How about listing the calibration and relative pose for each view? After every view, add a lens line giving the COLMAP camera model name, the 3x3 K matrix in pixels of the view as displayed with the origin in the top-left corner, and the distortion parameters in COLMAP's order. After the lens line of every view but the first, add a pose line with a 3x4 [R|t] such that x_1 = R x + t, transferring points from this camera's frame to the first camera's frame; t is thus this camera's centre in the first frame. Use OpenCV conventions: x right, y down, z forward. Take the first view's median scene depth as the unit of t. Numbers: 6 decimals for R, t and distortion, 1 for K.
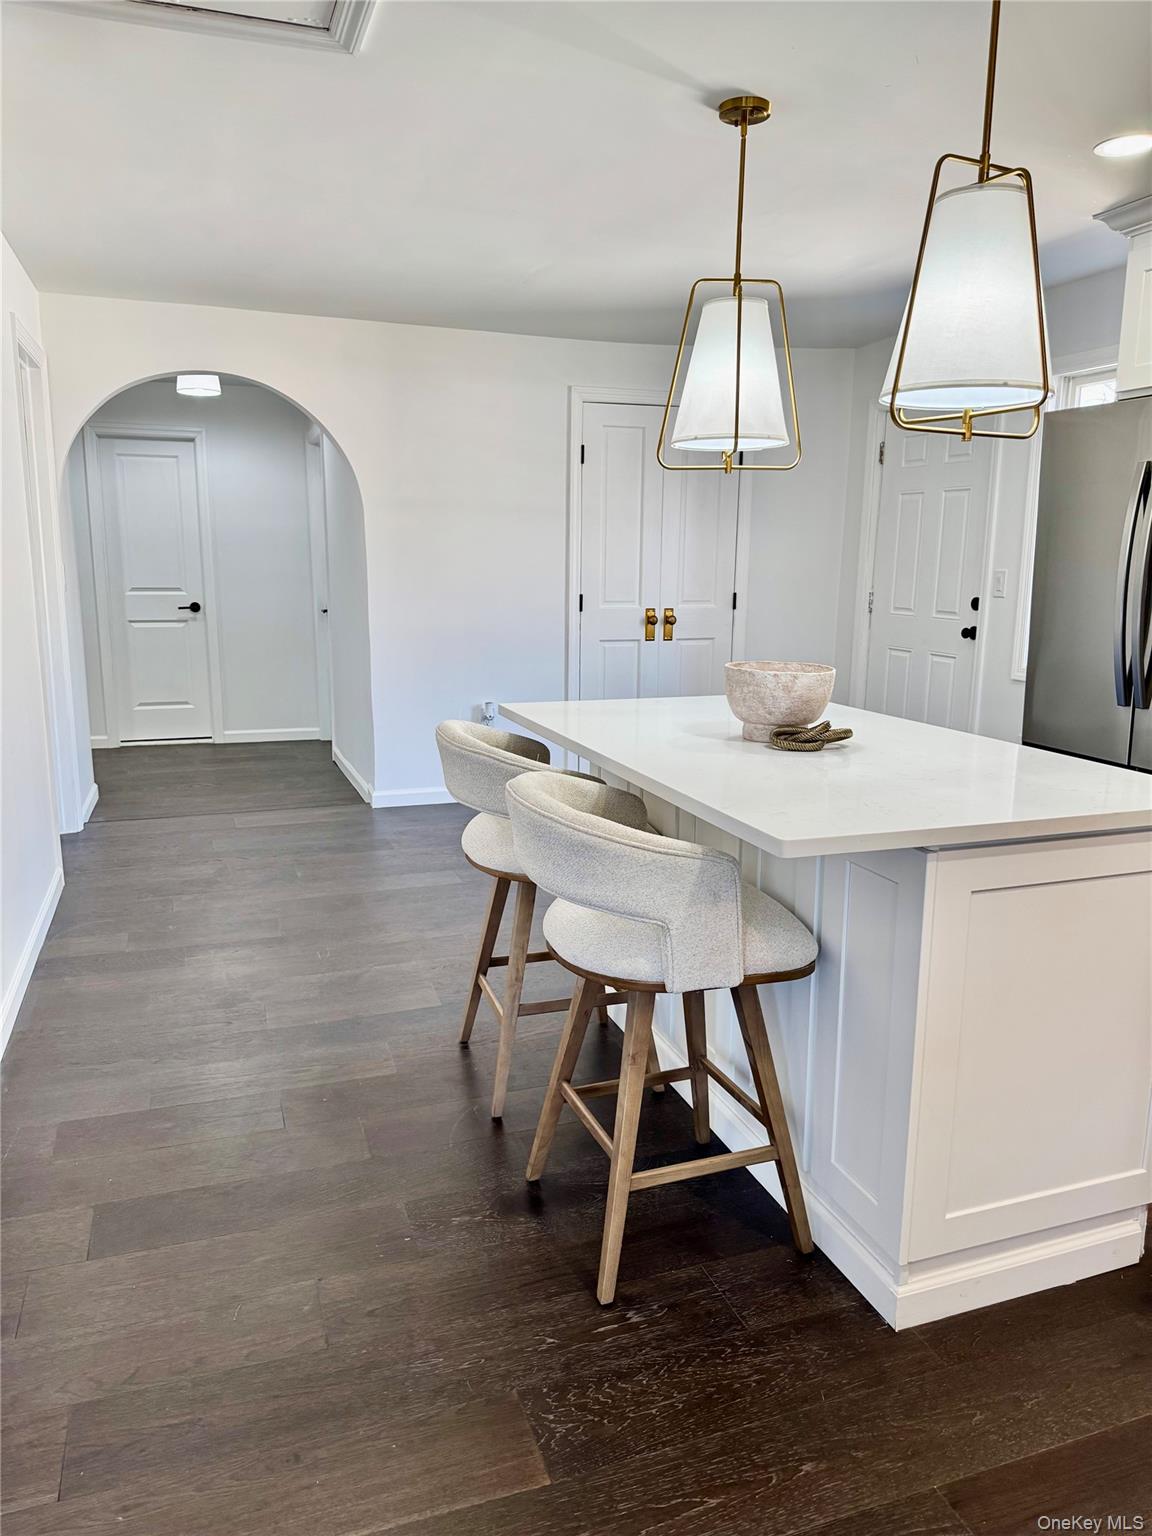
lens RADIAL K [[1085.9, 0, 571.9], [0, 1085.9, 760.4], [0, 0, 1]] dist [0.093328, -0.134356]
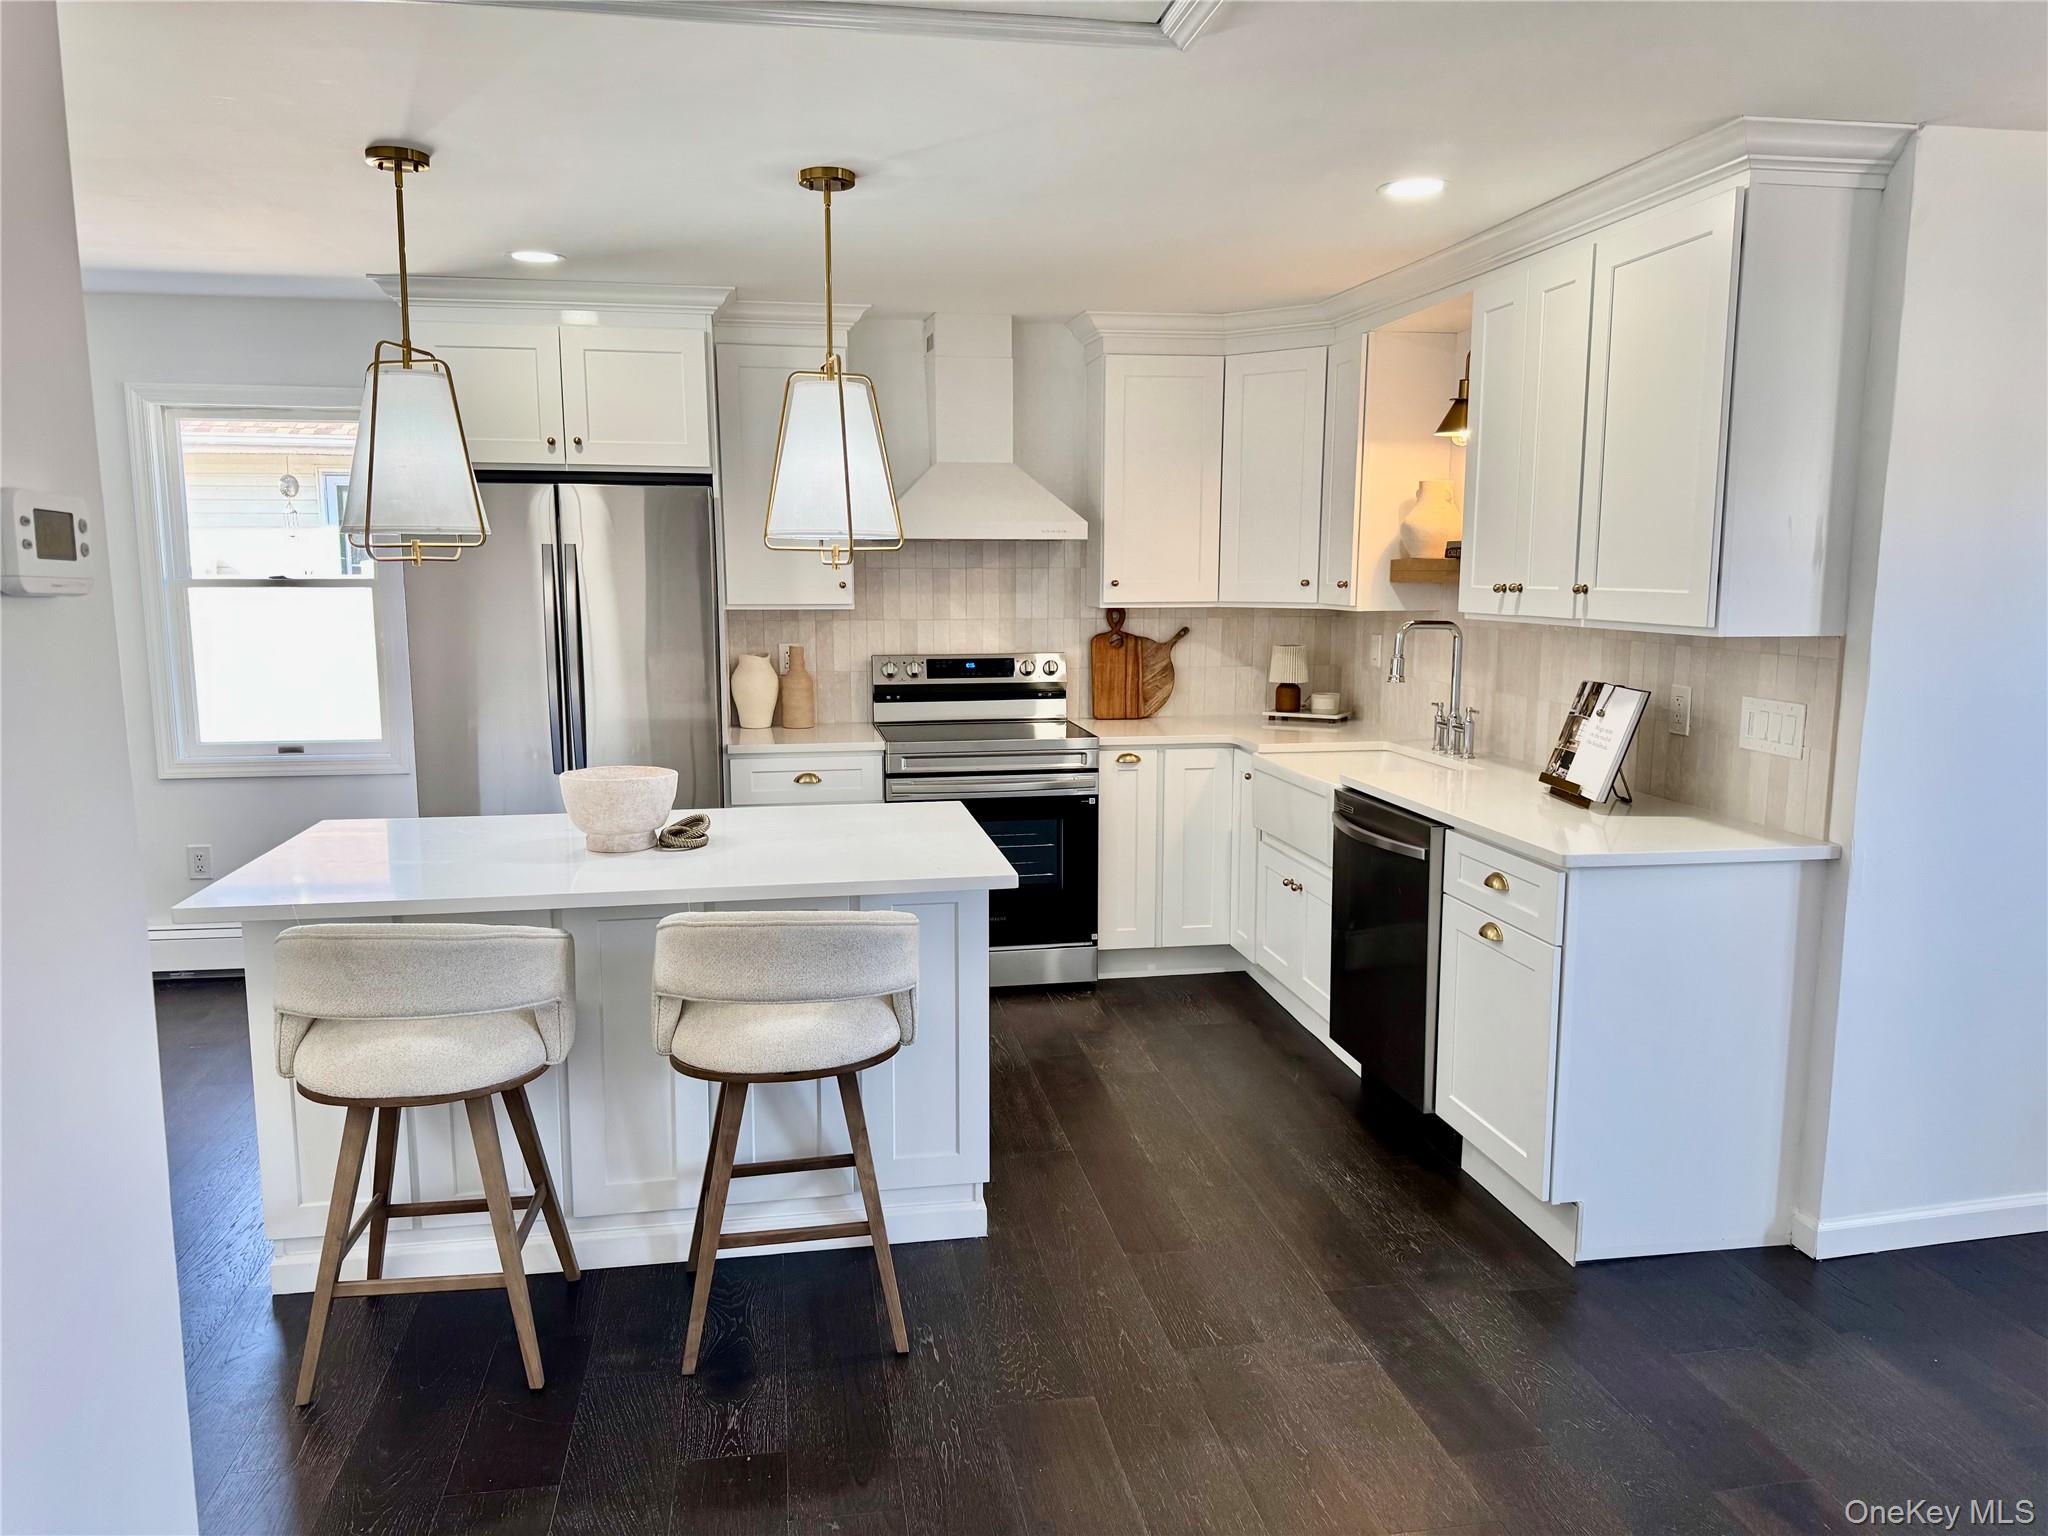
lens RADIAL K [[1436.4, 0, 1024.0], [0, 1436.4, 768.0], [0, 0, 1]] dist [0.048433, -0.001556]
pose [[0.148261, -0.144642, 0.978314, -0.768678], [0.176845, 0.977179, 0.117673, -0.136054], [-0.973008, 0.155564, 0.170457, 0.319471]]
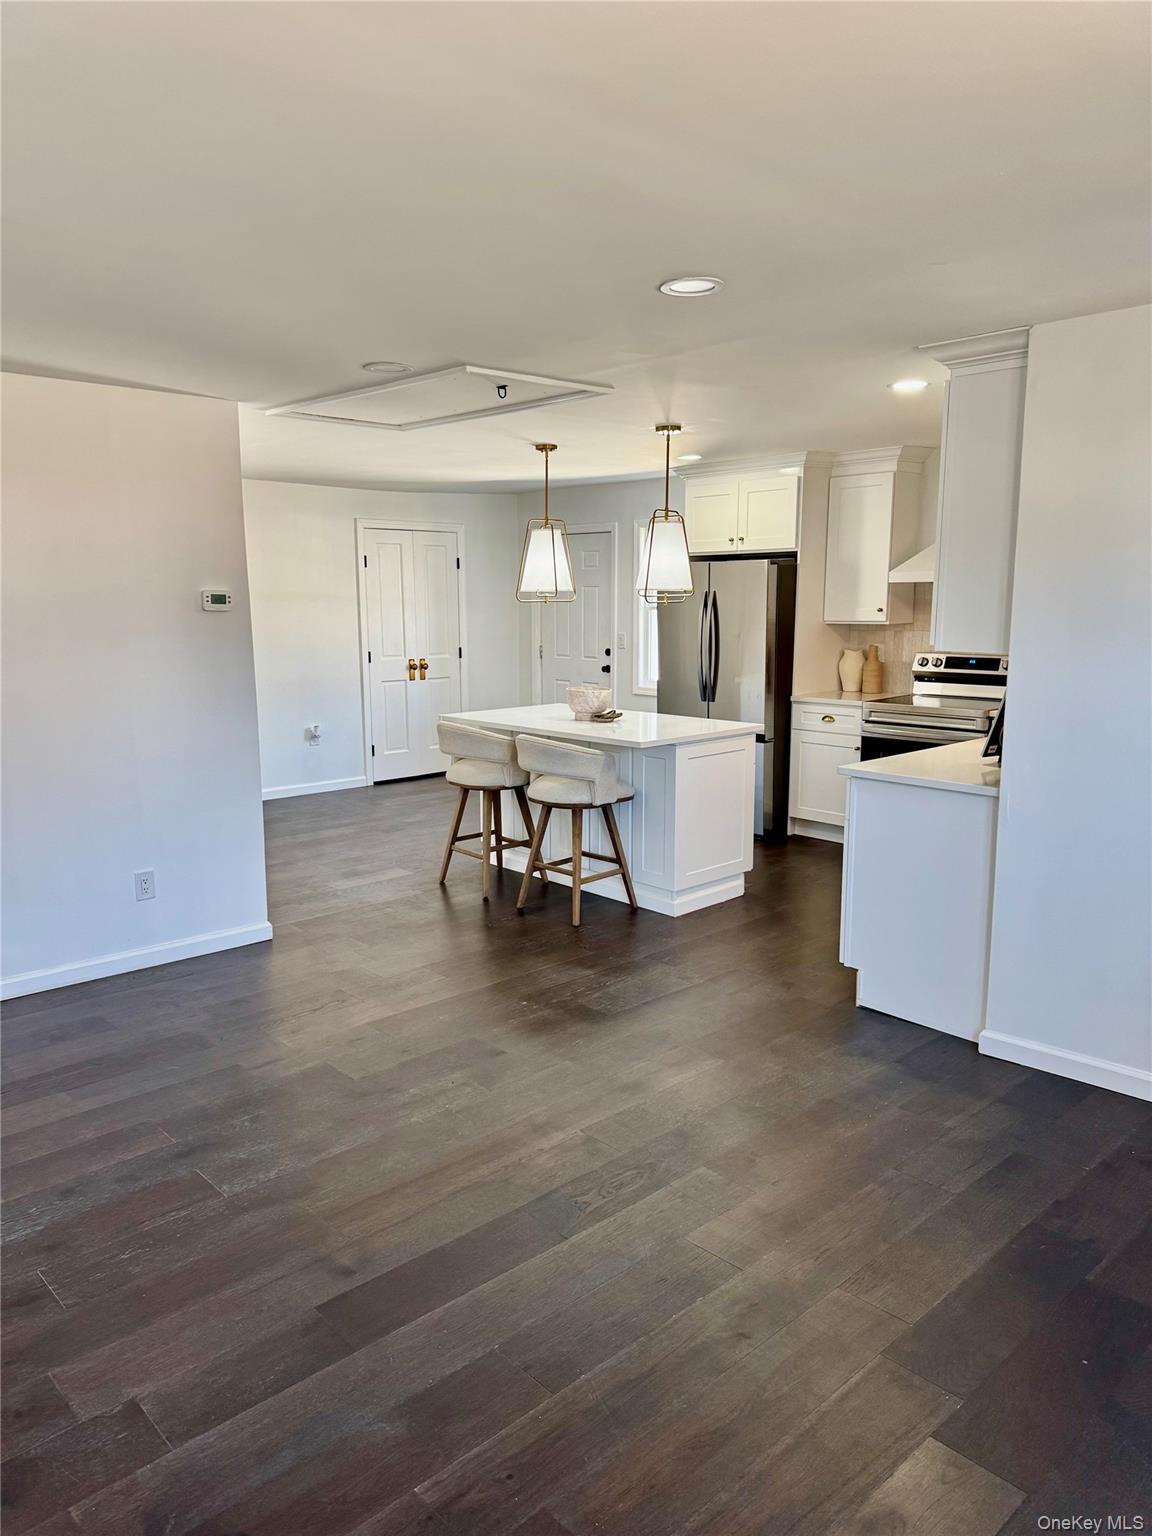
lens RADIAL K [[1086.8, 0, 576.0], [0, 1086.8, 768.0], [0, 0, 1]] dist [0.072040, -0.079709]
pose [[0.915229, -0.073897, 0.396101, -0.589933], [0.083467, 0.996486, -0.006952, 0.074522], [-0.394196, 0.039424, 0.918181, -0.865019]]
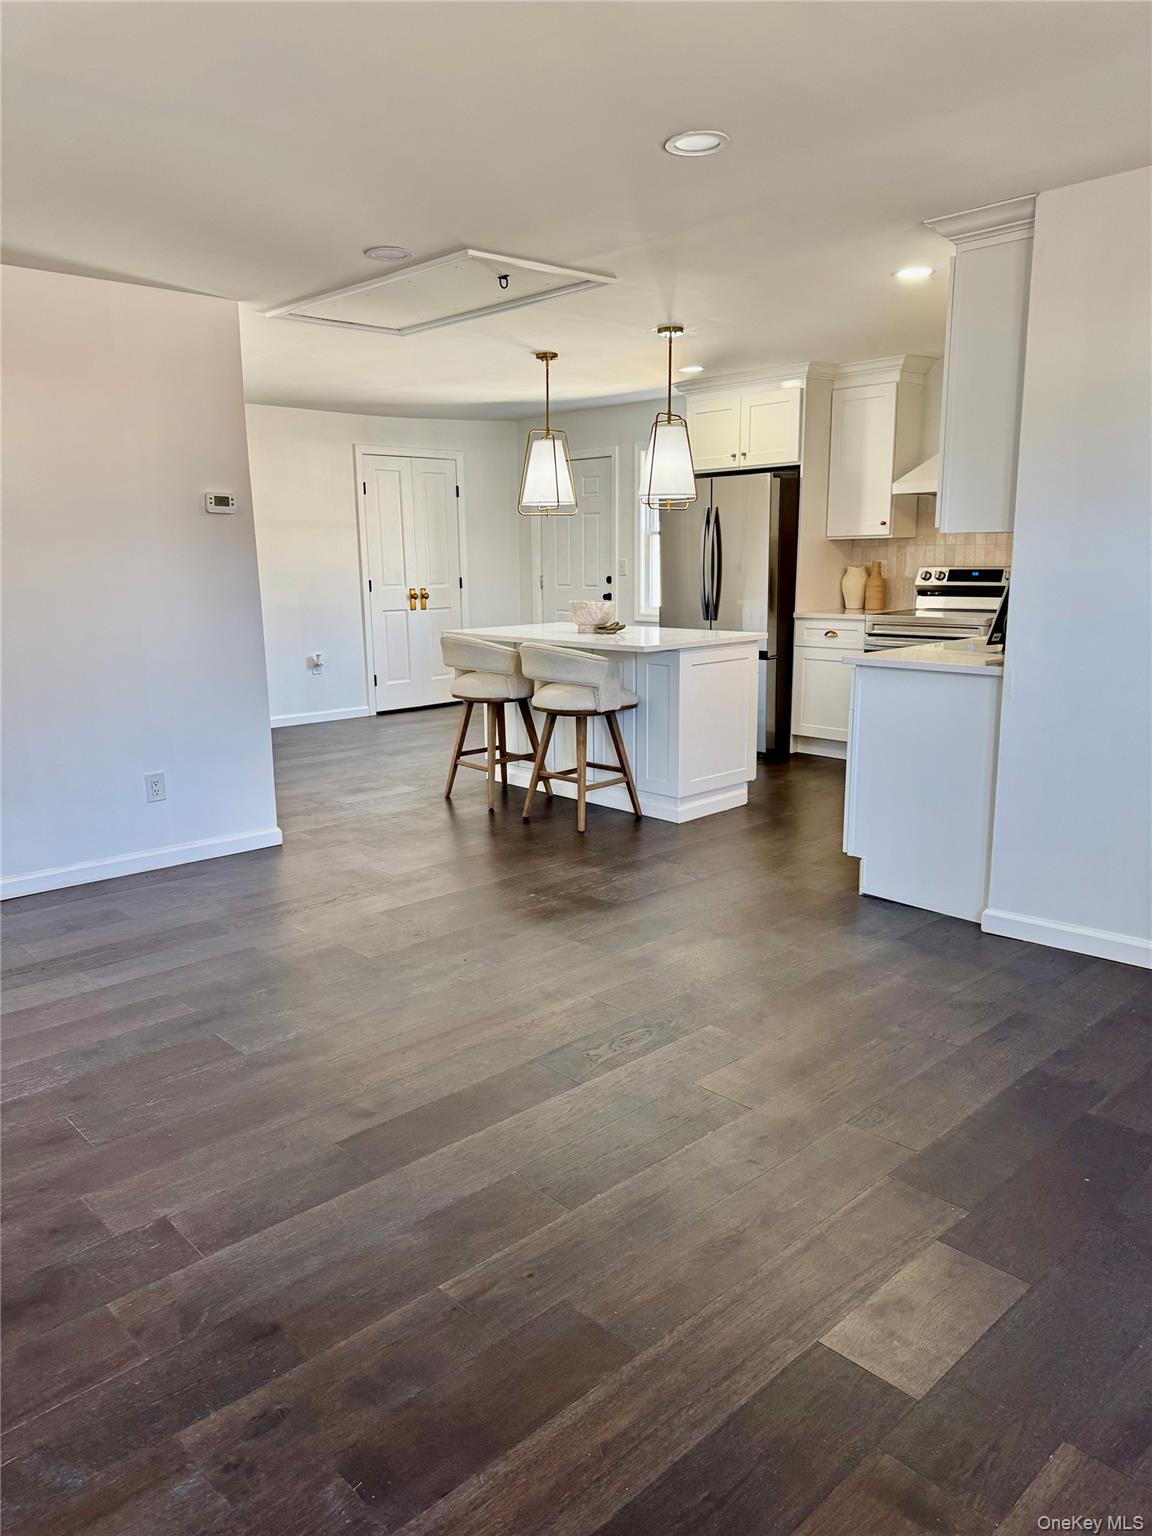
lens RADIAL K [[1085.9, 0, 571.9], [0, 1085.9, 760.4], [0, 0, 1]] dist [0.093328, -0.134356]
pose [[0.915628, -0.093983, 0.390888, -0.607303], [0.091882, 0.995478, 0.024119, 0.148127], [-0.391387, 0.013831, 0.920122, -0.868704]]
